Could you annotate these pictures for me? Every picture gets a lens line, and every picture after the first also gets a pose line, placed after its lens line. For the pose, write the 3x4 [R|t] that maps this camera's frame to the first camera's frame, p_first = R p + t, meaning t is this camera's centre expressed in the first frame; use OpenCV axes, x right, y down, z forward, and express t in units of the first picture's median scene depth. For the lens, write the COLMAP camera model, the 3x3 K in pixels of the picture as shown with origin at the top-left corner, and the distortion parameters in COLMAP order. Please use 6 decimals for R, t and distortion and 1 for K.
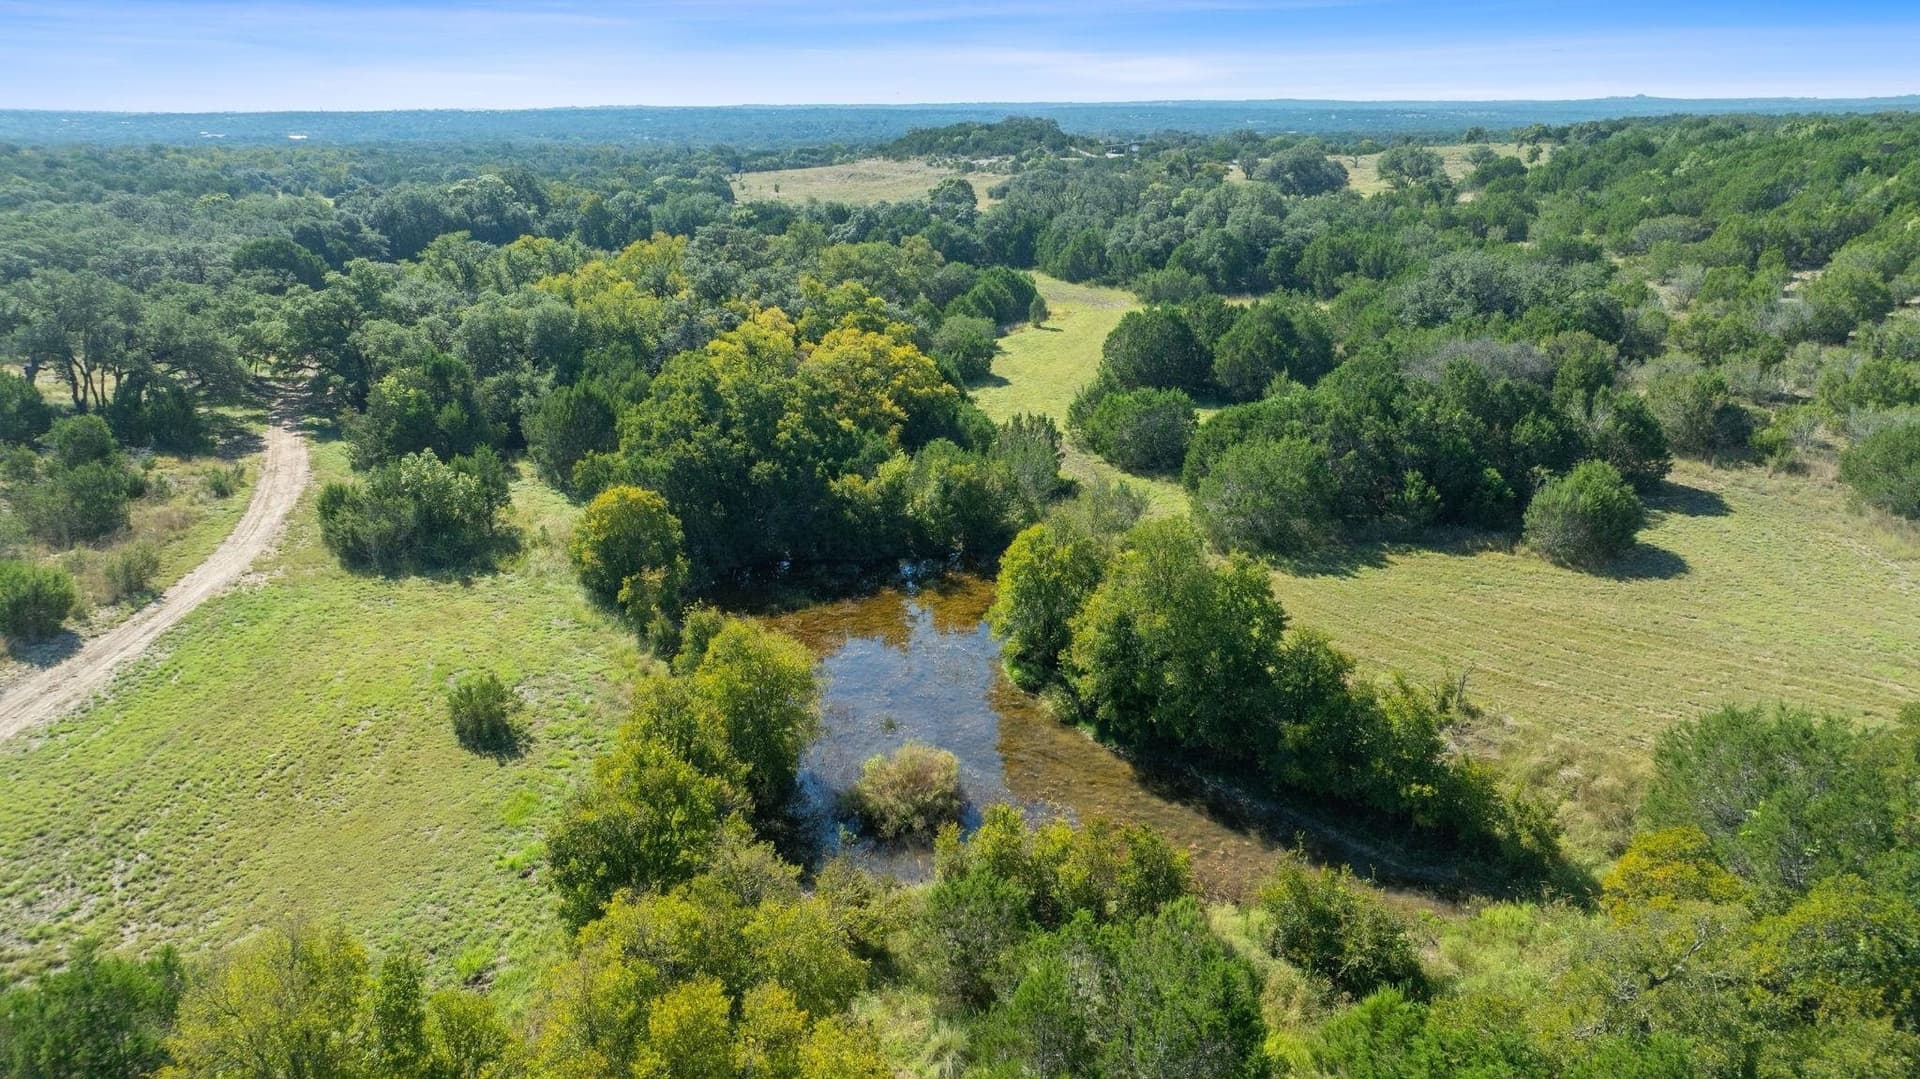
lens RADIAL K [[1345.3, 0, 960.0], [0, 1345.3, 539.5], [0, 0, 1]] dist [-0.065441, 0.074161]
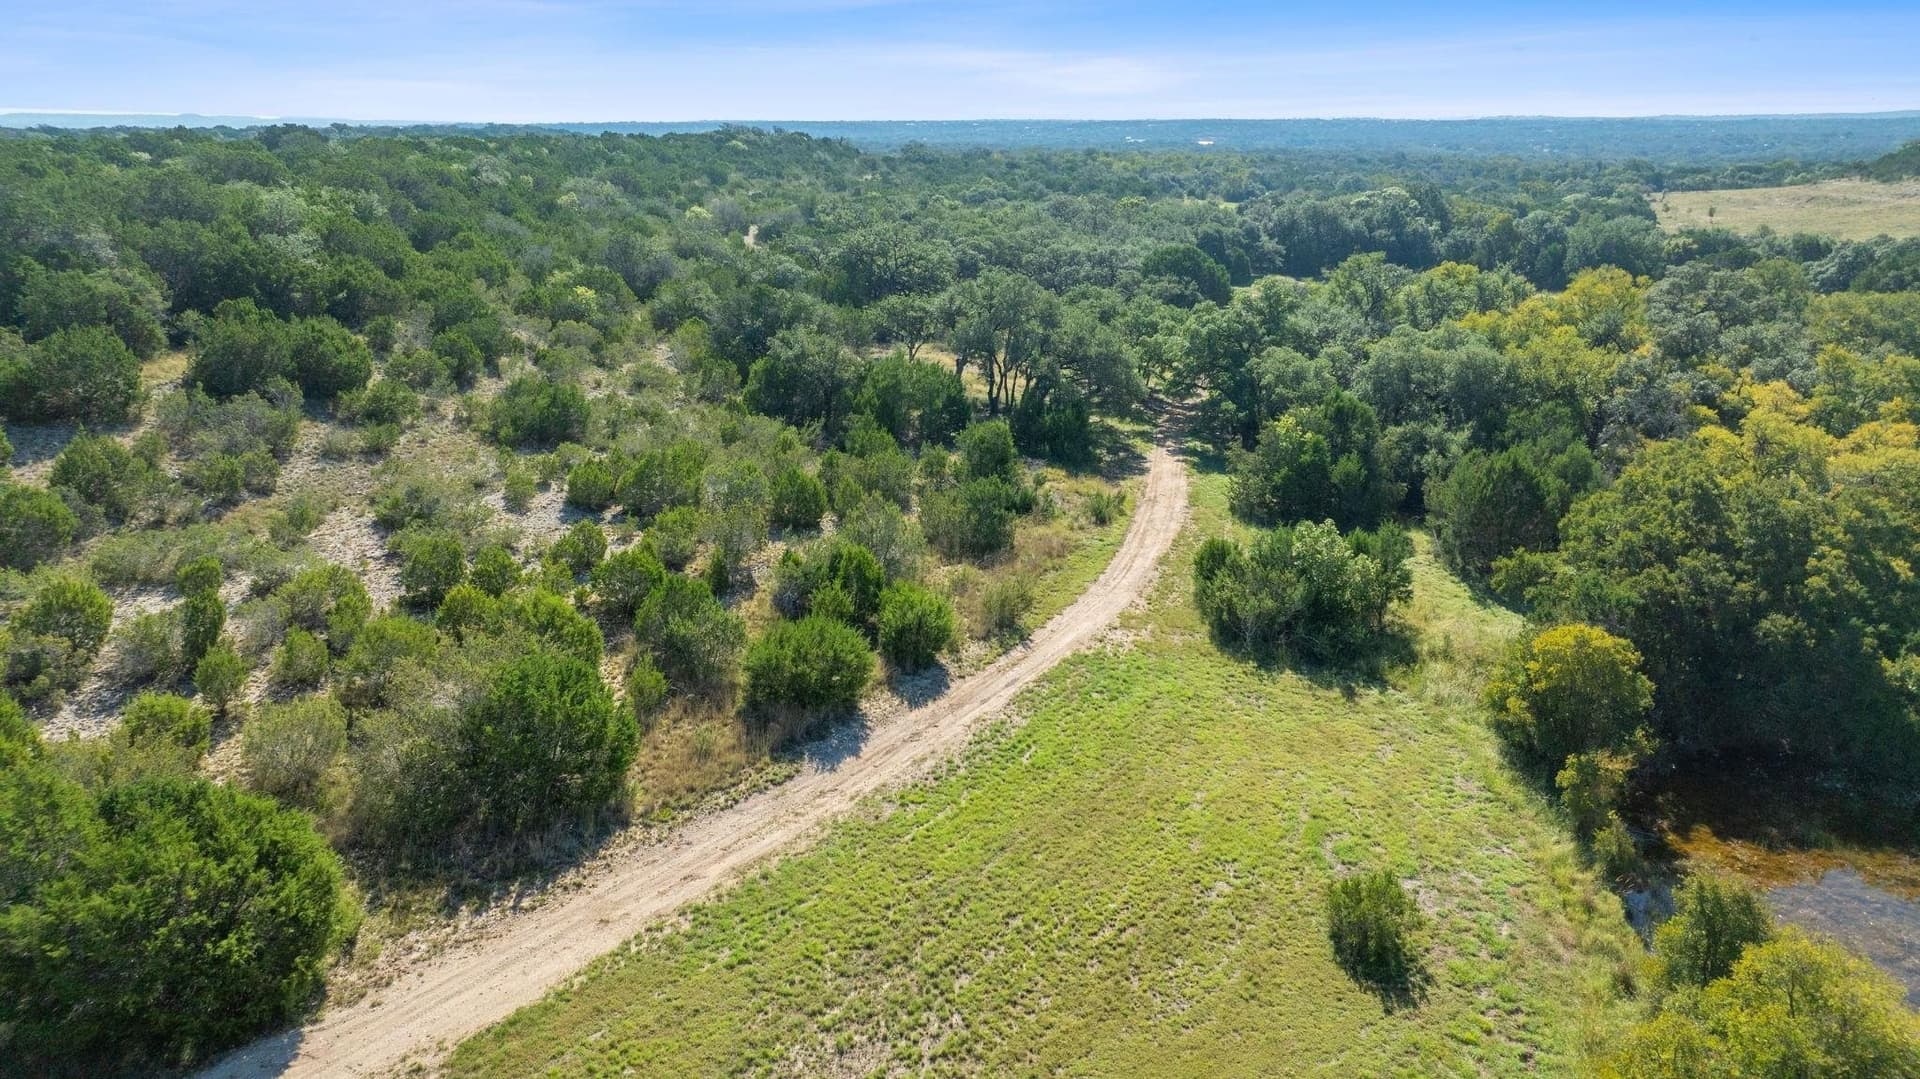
lens RADIAL K [[1345.3, 0, 960.0], [0, 1345.3, 539.5], [0, 0, 1]] dist [-0.065441, 0.074161]
pose [[0.814964, 0.168677, -0.554421, -0.090334], [-0.172131, 0.983983, 0.046346, -0.042205], [0.553358, 0.057662, 0.830945, 0.128758]]
